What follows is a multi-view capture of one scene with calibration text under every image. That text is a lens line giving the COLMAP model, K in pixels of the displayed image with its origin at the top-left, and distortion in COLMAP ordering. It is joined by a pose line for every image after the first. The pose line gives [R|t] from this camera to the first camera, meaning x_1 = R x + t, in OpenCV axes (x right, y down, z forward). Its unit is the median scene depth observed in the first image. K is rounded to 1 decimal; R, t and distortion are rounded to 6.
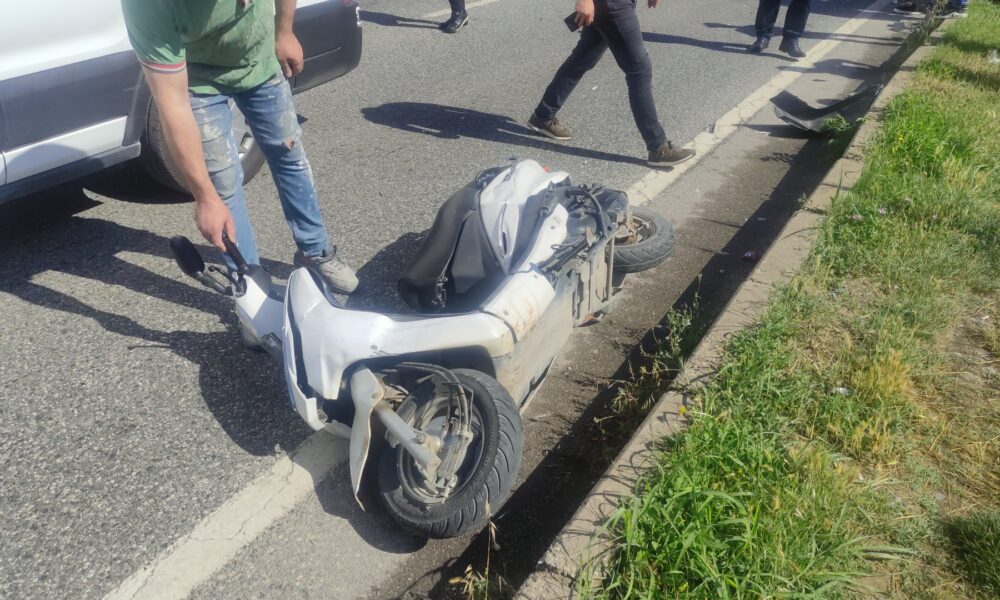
lens RADIAL K [[782.6, 0, 501.3], [0, 782.6, 303.1], [0, 0, 1]] dist [0.043178, -0.025811]
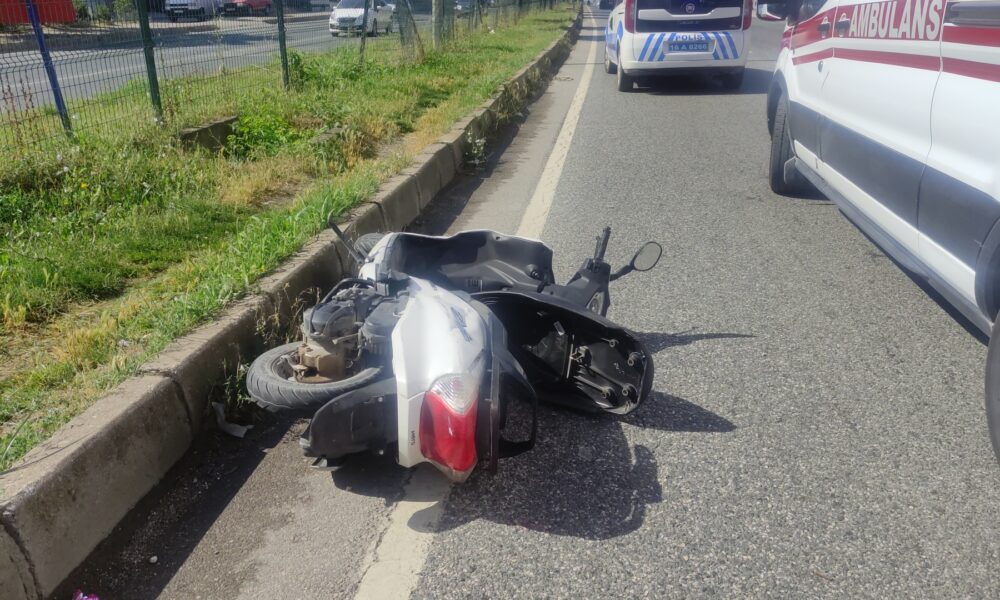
lens RADIAL K [[782.6, 0, 501.1], [0, 782.6, 303.6], [0, 0, 1]] dist [0.043178, -0.025811]
pose [[-0.923621, 0.130021, -0.360582, 0.314663], [-0.200647, 0.637533, 0.743837, -0.962211], [0.326597, 0.759372, -0.562750, 1.806744]]
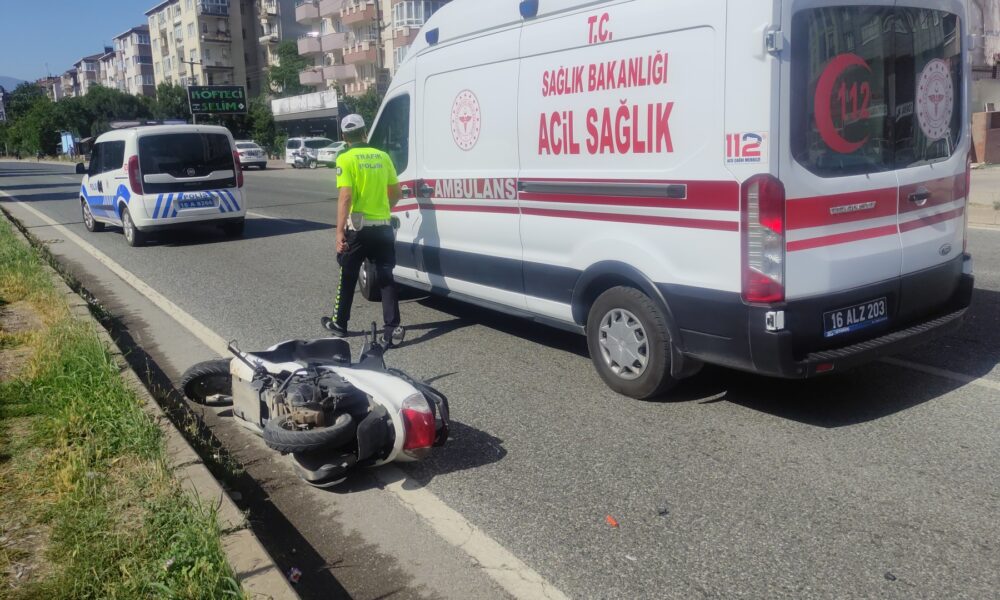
lens RADIAL K [[782.6, 0, 502.2], [0, 782.6, 305.0], [0, 0, 1]] dist [0.043178, -0.025811]
pose [[-0.420985, 0.185357, -0.887927, 1.368595], [-0.443303, 0.811987, 0.379683, -1.075333], [0.791362, 0.553462, -0.259665, 1.806692]]
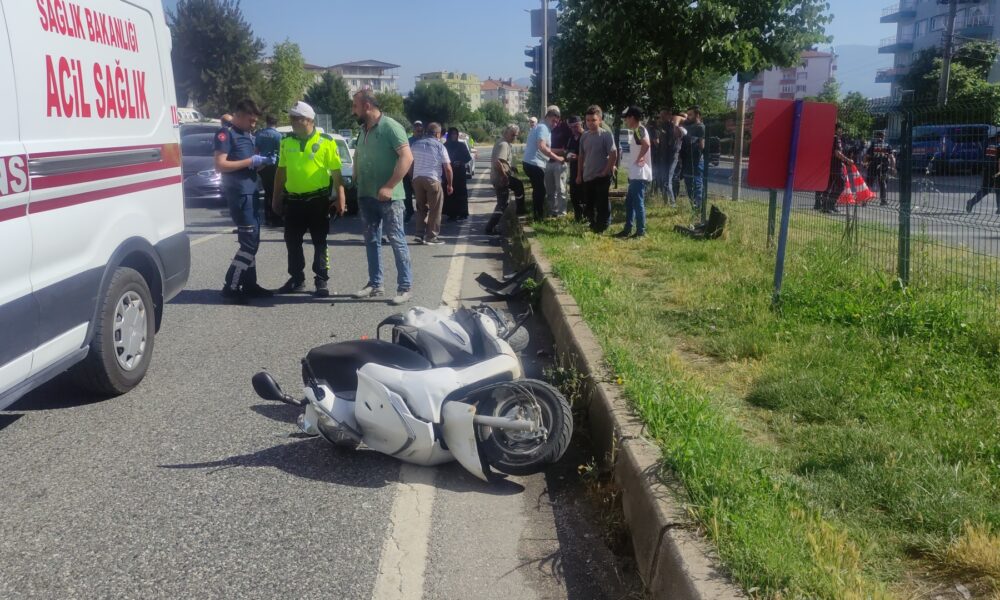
lens RADIAL K [[782.6, 0, 501.9], [0, 782.6, 301.4], [0, 0, 1]] dist [0.043178, -0.025811]
pose [[0.838092, -0.125856, 0.530812, -0.805295], [0.285913, 0.930017, -0.230917, 0.260536], [-0.464601, 0.345296, 0.815424, -0.371735]]
